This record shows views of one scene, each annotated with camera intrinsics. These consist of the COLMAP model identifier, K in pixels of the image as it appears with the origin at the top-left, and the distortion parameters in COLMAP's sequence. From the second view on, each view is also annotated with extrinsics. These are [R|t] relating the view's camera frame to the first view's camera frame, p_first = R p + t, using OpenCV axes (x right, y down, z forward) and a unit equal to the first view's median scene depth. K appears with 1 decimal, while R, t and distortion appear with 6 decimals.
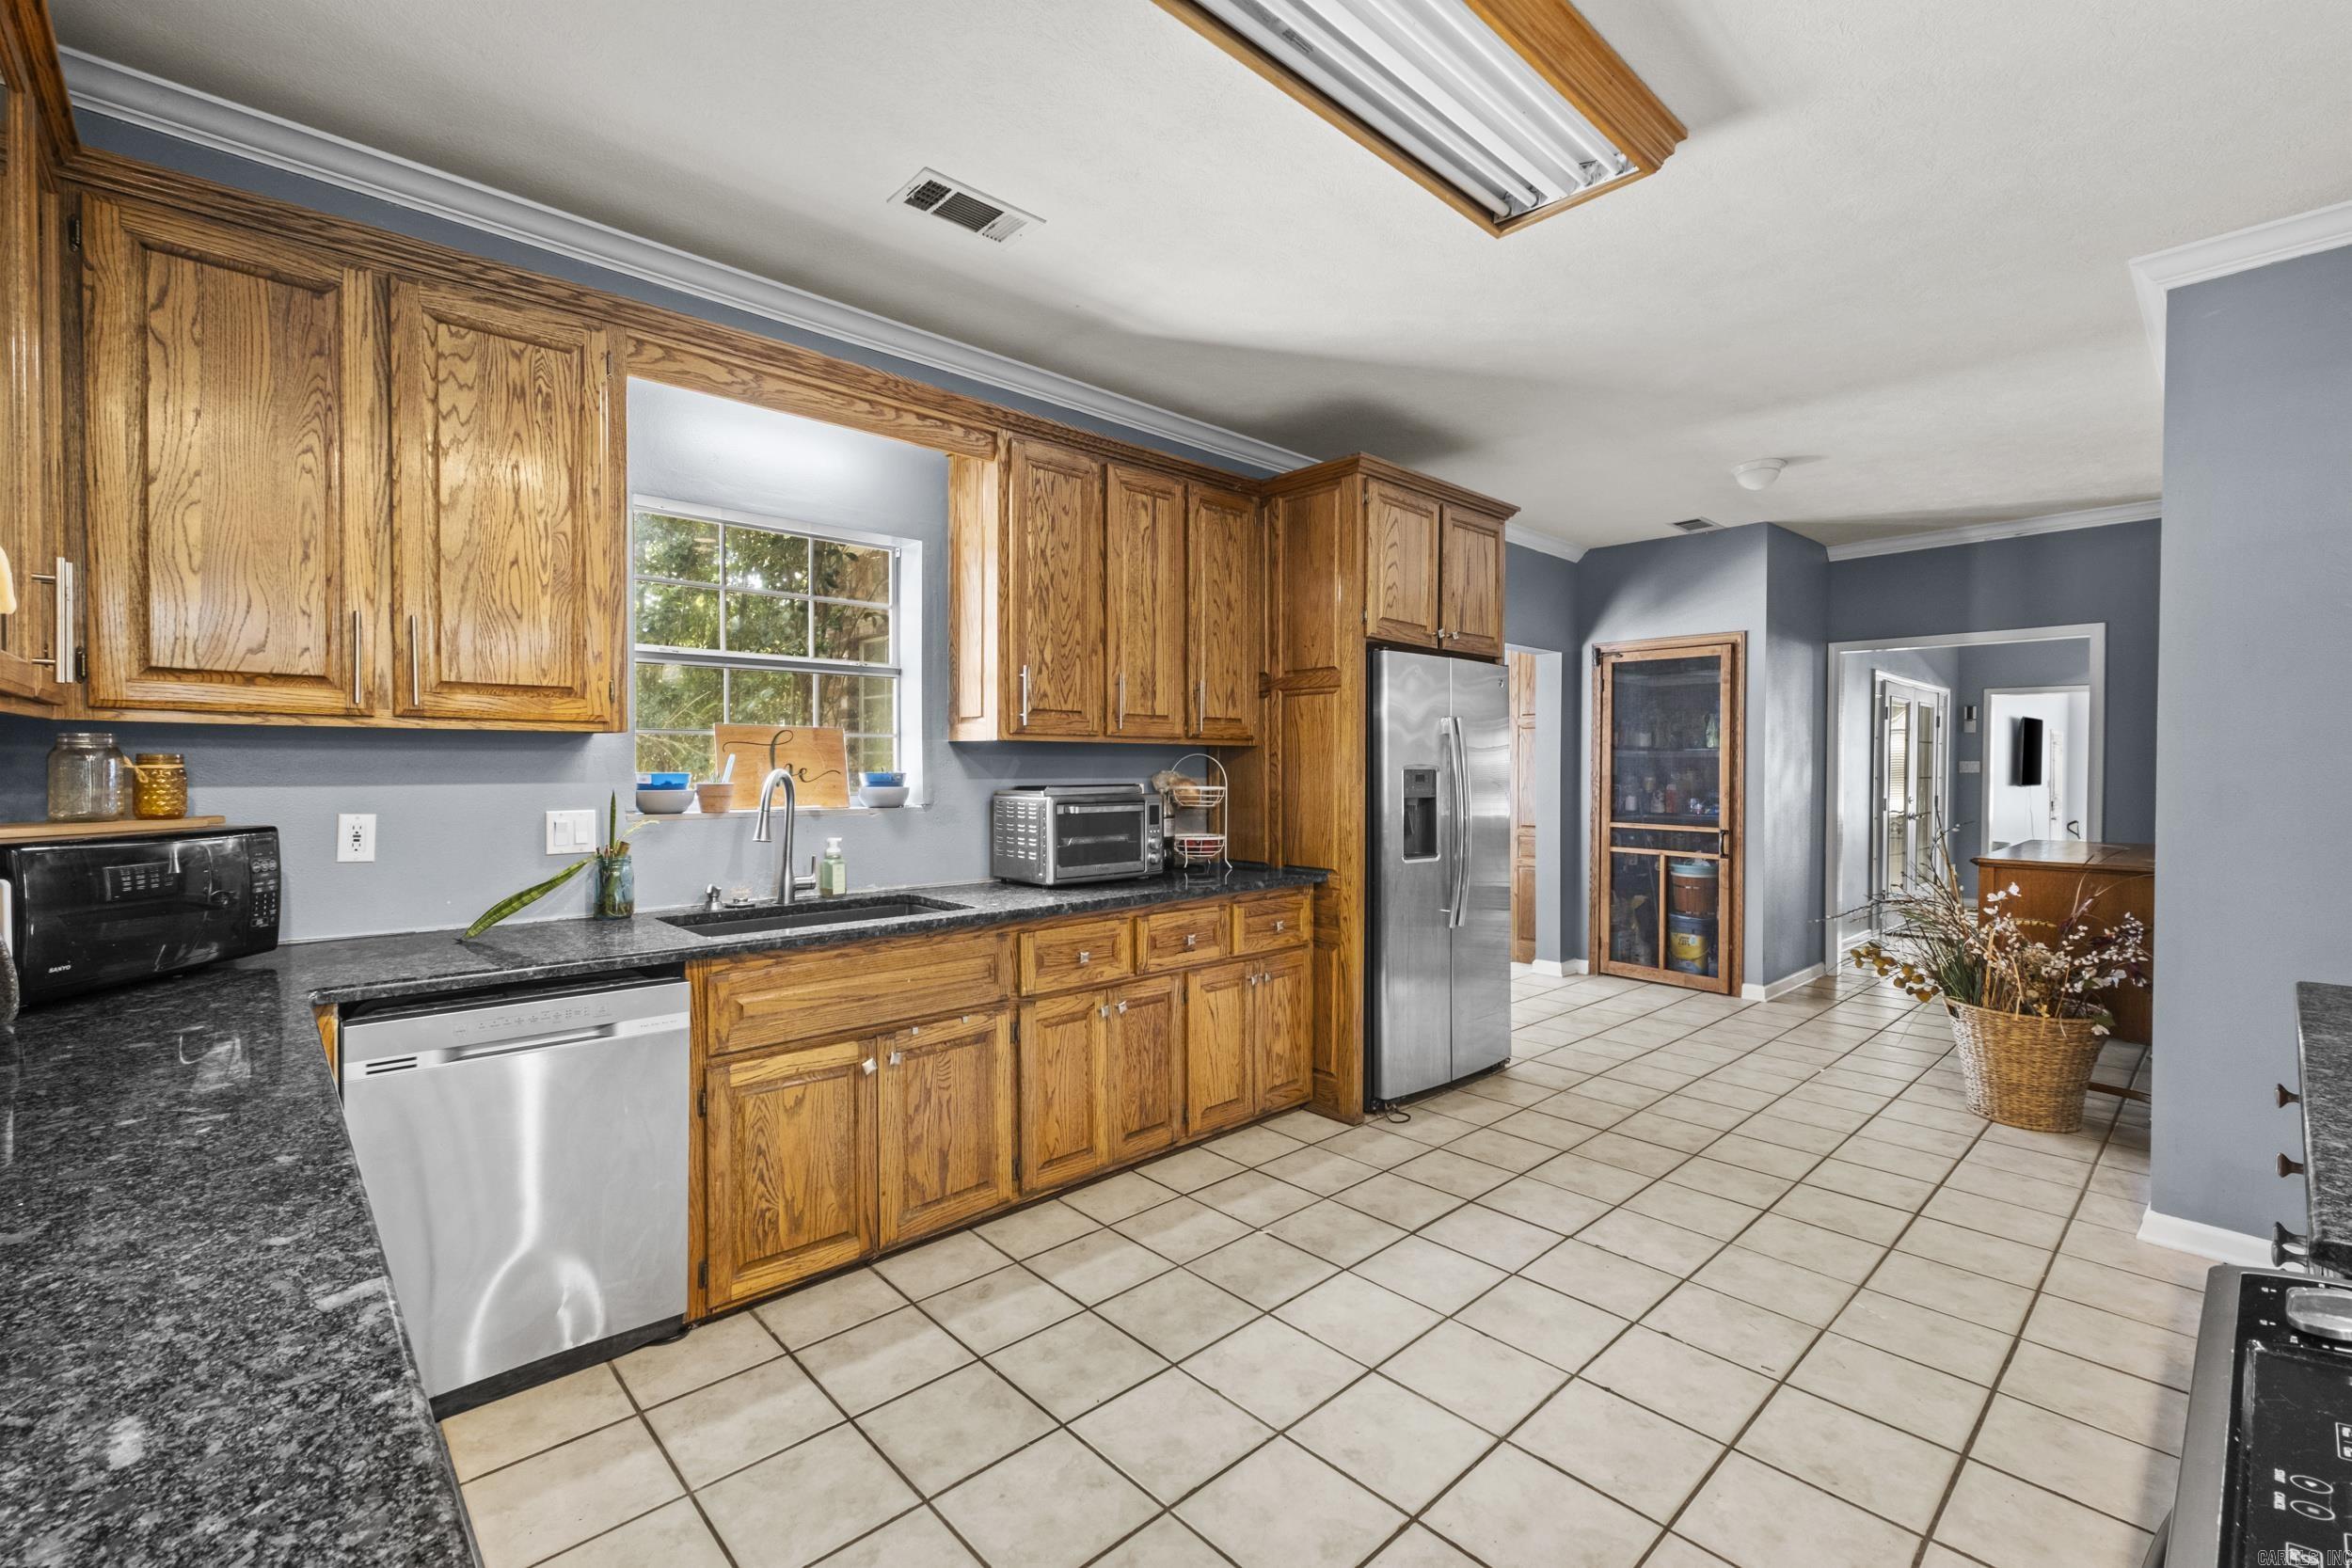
lens RADIAL K [[1007.9, 0, 1156.3], [0, 1007.9, 773.8], [0, 0, 1]] dist [0.002259, 0.000370]
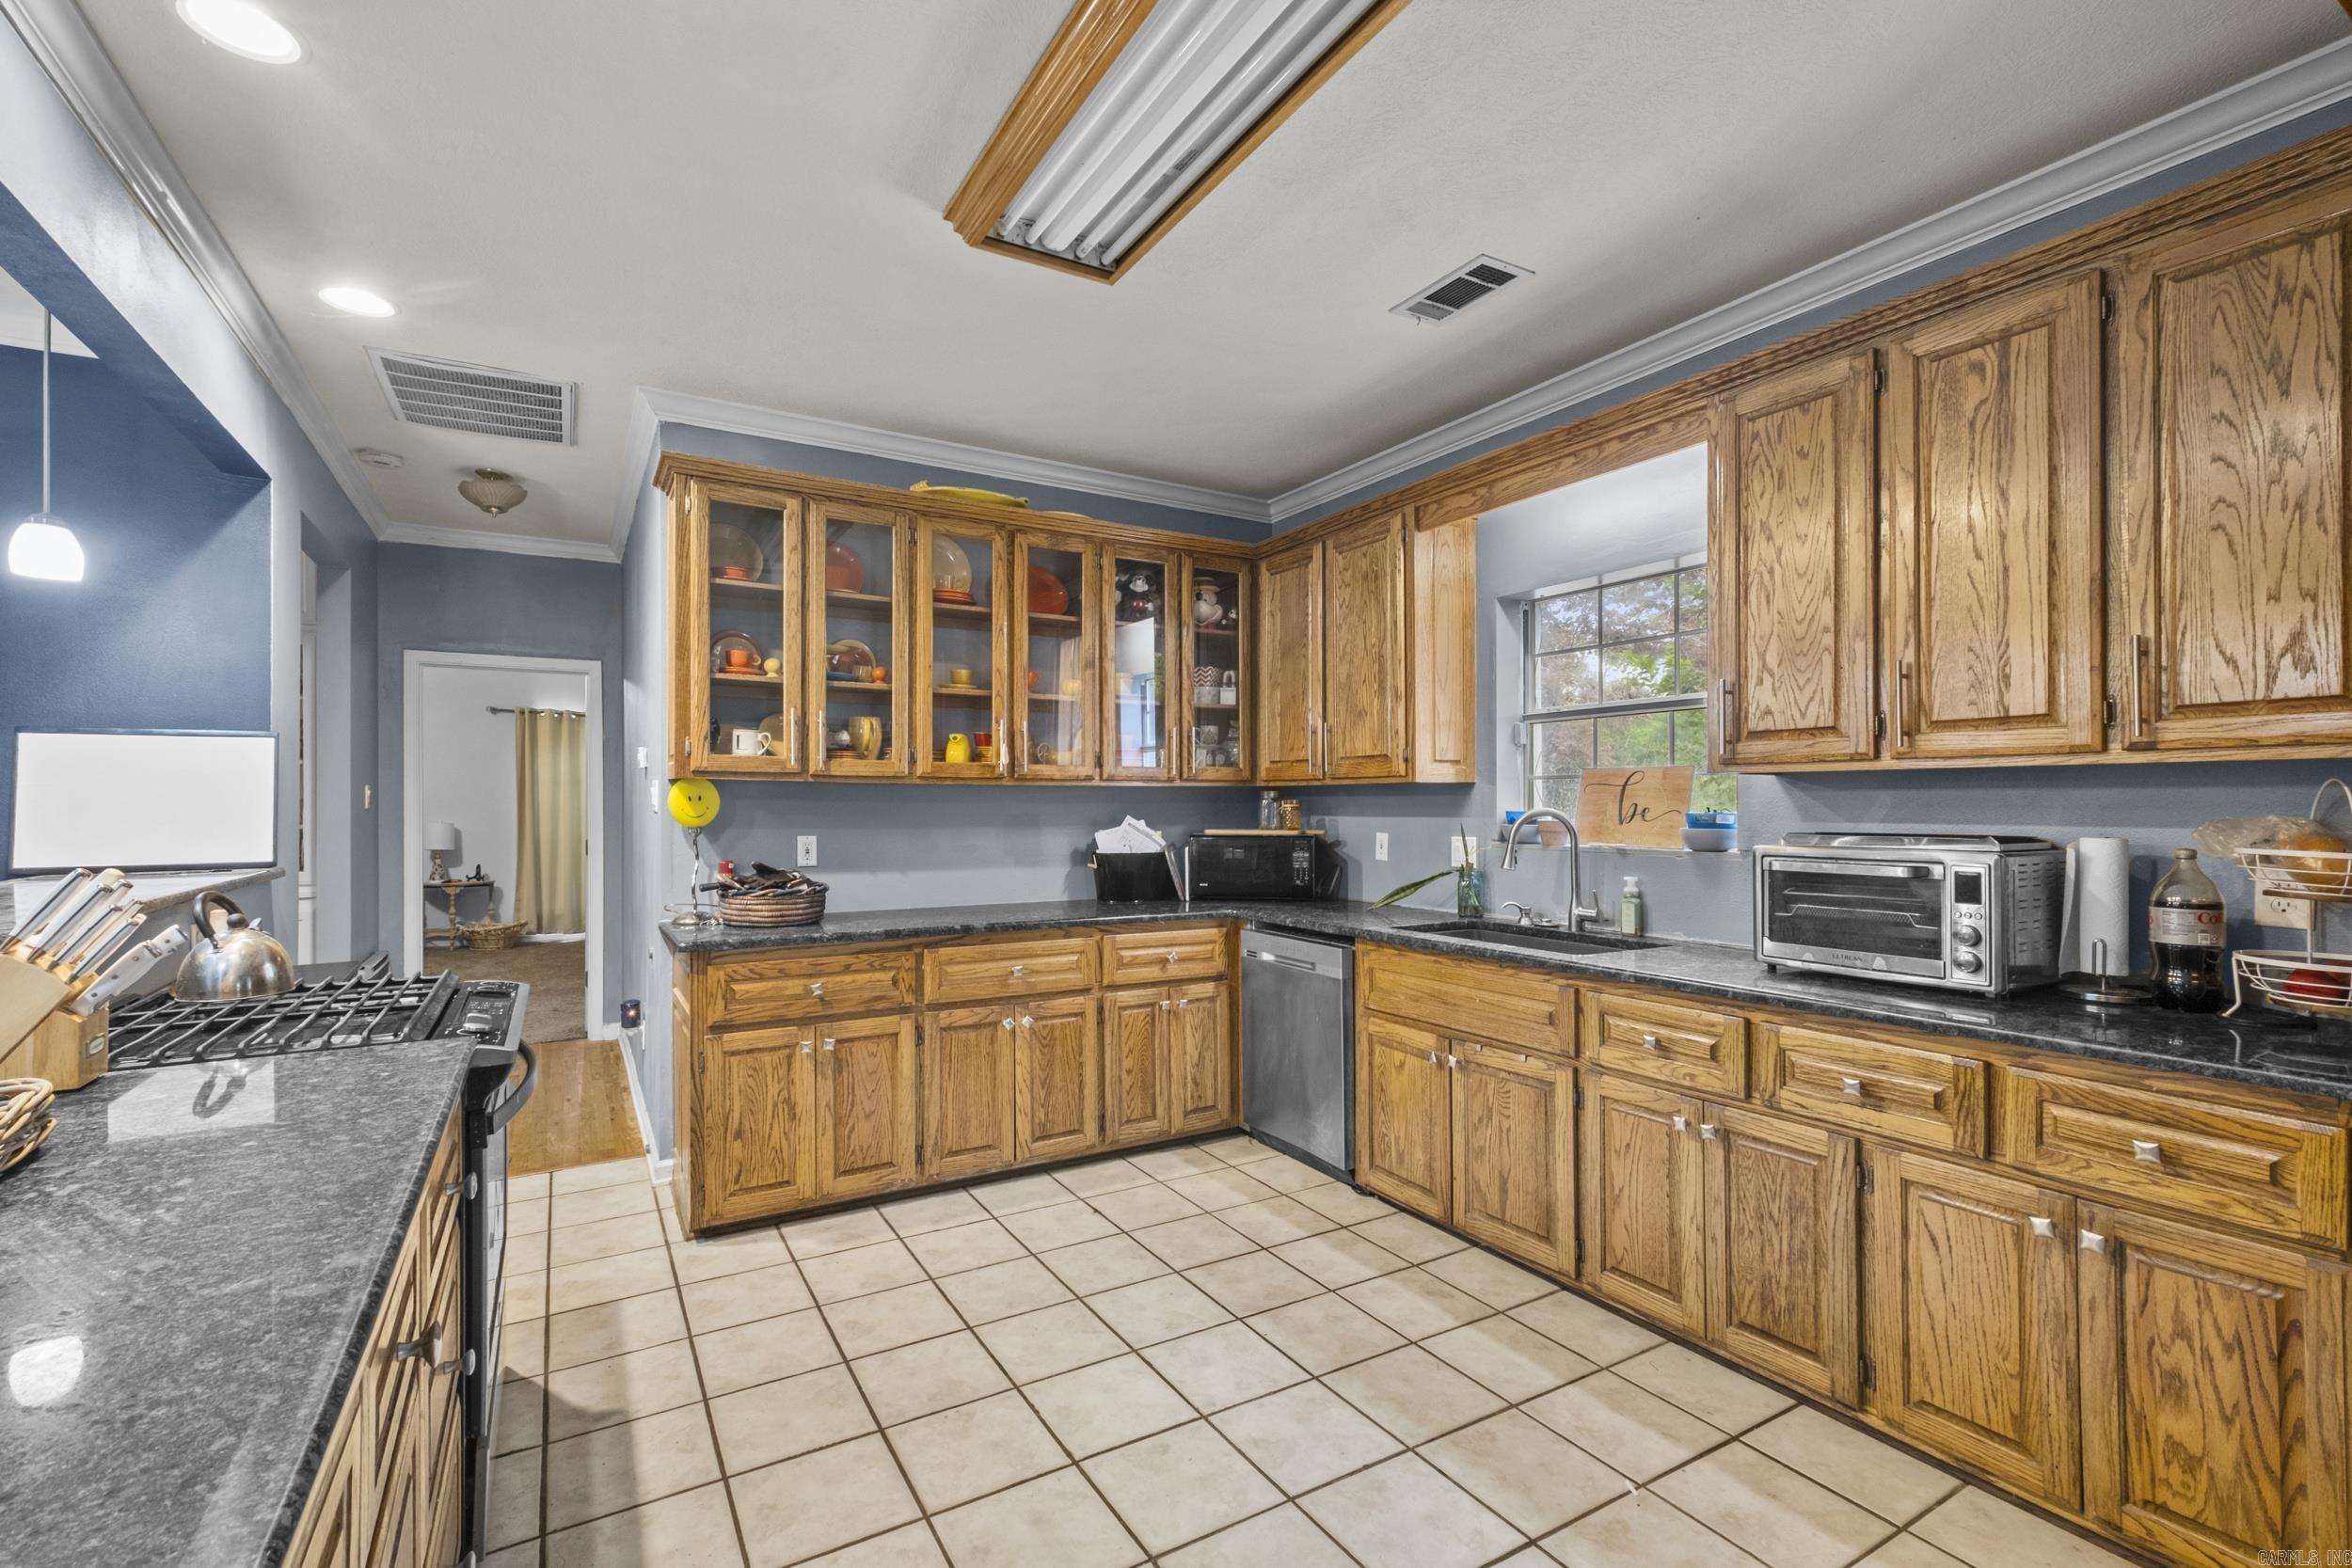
lens RADIAL K [[1020.8, 0, 1150.2], [0, 1020.8, 795.0], [0, 0, 1]] dist [0.001620, 0.000210]
pose [[-0.213853, -0.008959, -0.976825, 0.852786], [-0.006240, 0.999950, -0.007805, -0.007488], [0.976846, 0.004427, -0.213898, 0.822225]]
